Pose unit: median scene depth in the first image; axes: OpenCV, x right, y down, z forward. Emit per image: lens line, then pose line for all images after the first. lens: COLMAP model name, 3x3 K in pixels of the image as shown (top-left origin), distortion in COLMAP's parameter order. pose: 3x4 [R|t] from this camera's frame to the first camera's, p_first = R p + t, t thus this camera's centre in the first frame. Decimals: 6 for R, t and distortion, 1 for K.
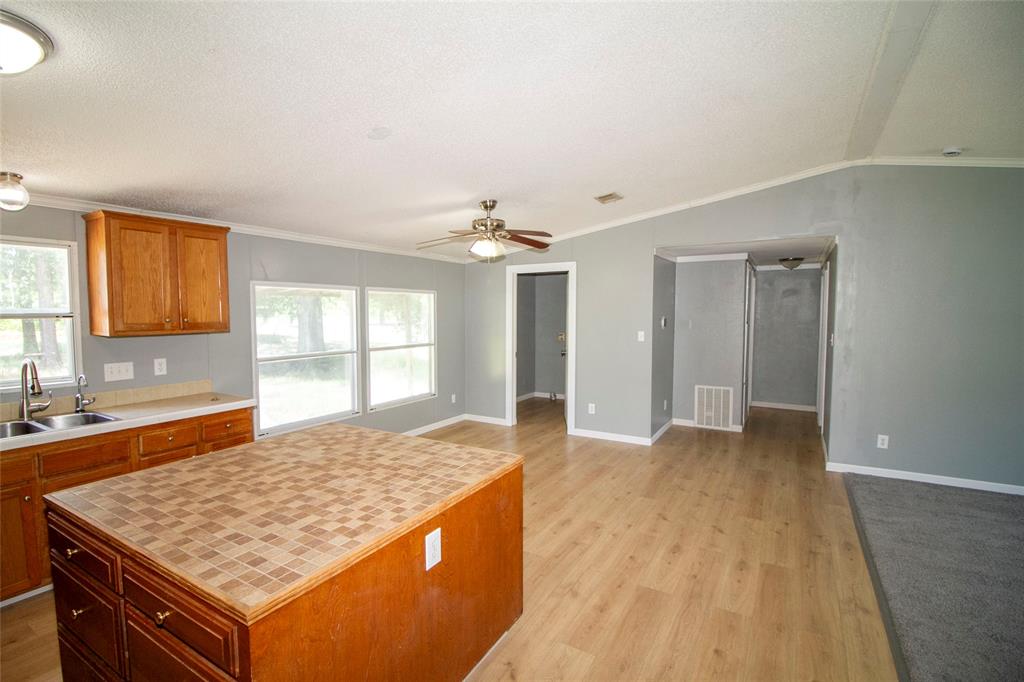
lens RADIAL K [[476.1, 0, 507.4], [0, 476.1, 336.6], [0, 0, 1]] dist [-0.001756, -0.010985]
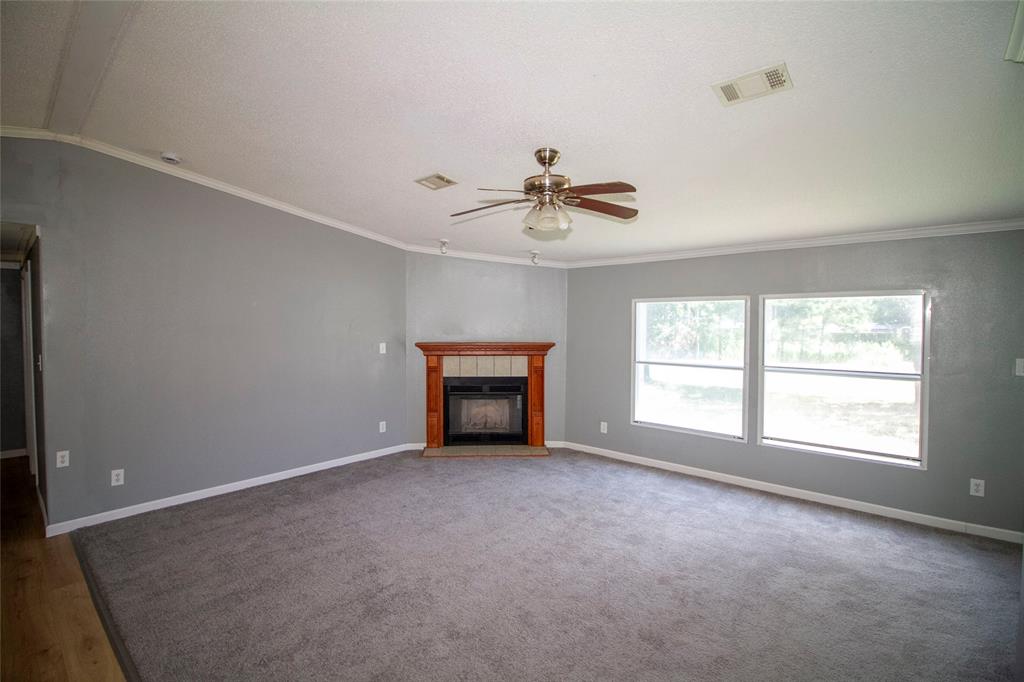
lens RADIAL K [[476.1, 0, 507.4], [0, 476.1, 336.6], [0, 0, 1]] dist [-0.001756, -0.010985]
pose [[0.191680, -0.032377, 0.980923, 0.209754], [0.057854, 0.998091, 0.021639, -0.018004], [-0.979751, 0.052602, 0.193187, 0.278397]]
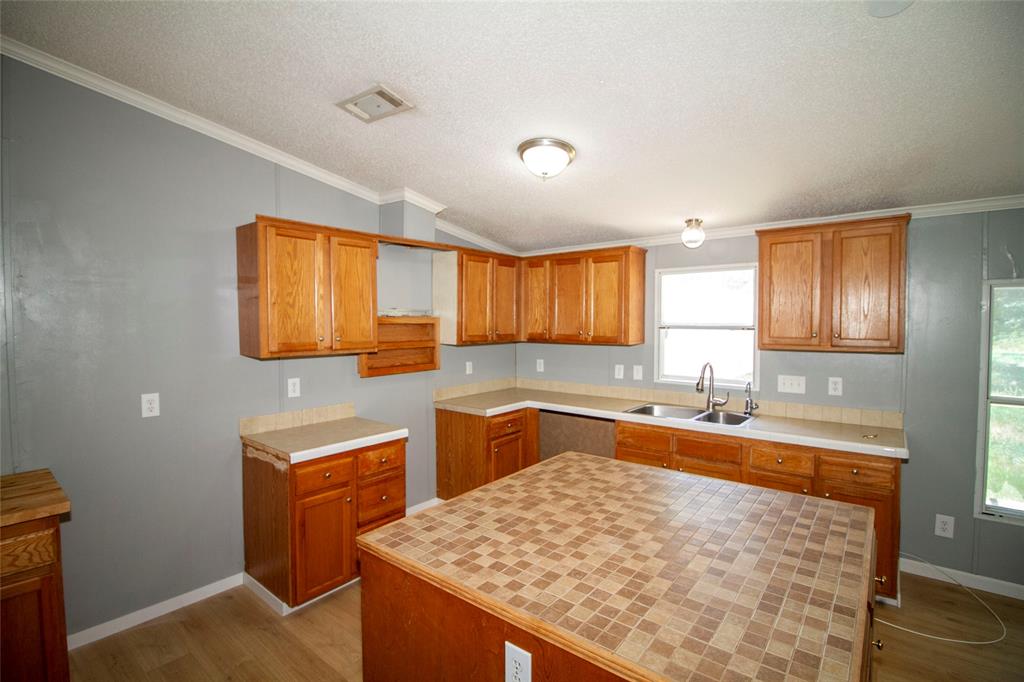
lens RADIAL K [[471.8, 0, 507.3], [0, 471.8, 339.7], [0, 0, 1]] dist [-0.001450, -0.013227]
pose [[-0.146744, 0.038264, -0.988434, 0.401989], [-0.052213, 0.997559, 0.046369, -0.055666], [0.987796, 0.058413, -0.144388, 0.834012]]
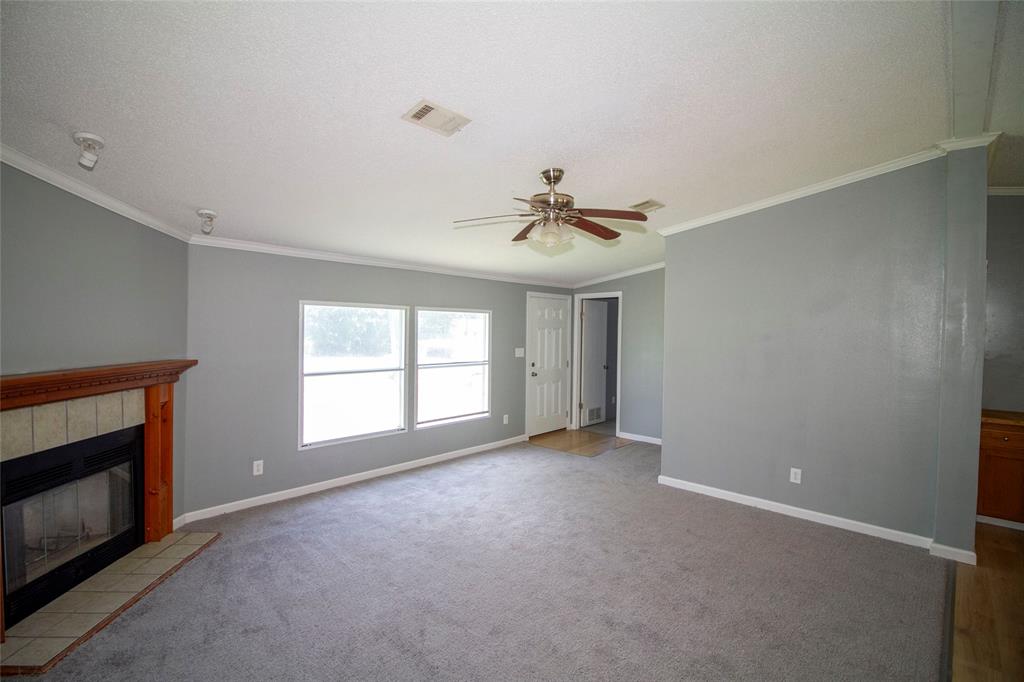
lens RADIAL K [[471.8, 0, 507.3], [0, 471.8, 339.7], [0, 0, 1]] dist [-0.001450, -0.013227]
pose [[-0.976537, -0.021207, 0.214304, 1.437594], [-0.003579, 0.996600, 0.082308, -0.120841], [-0.215321, 0.079610, -0.973293, 1.902832]]
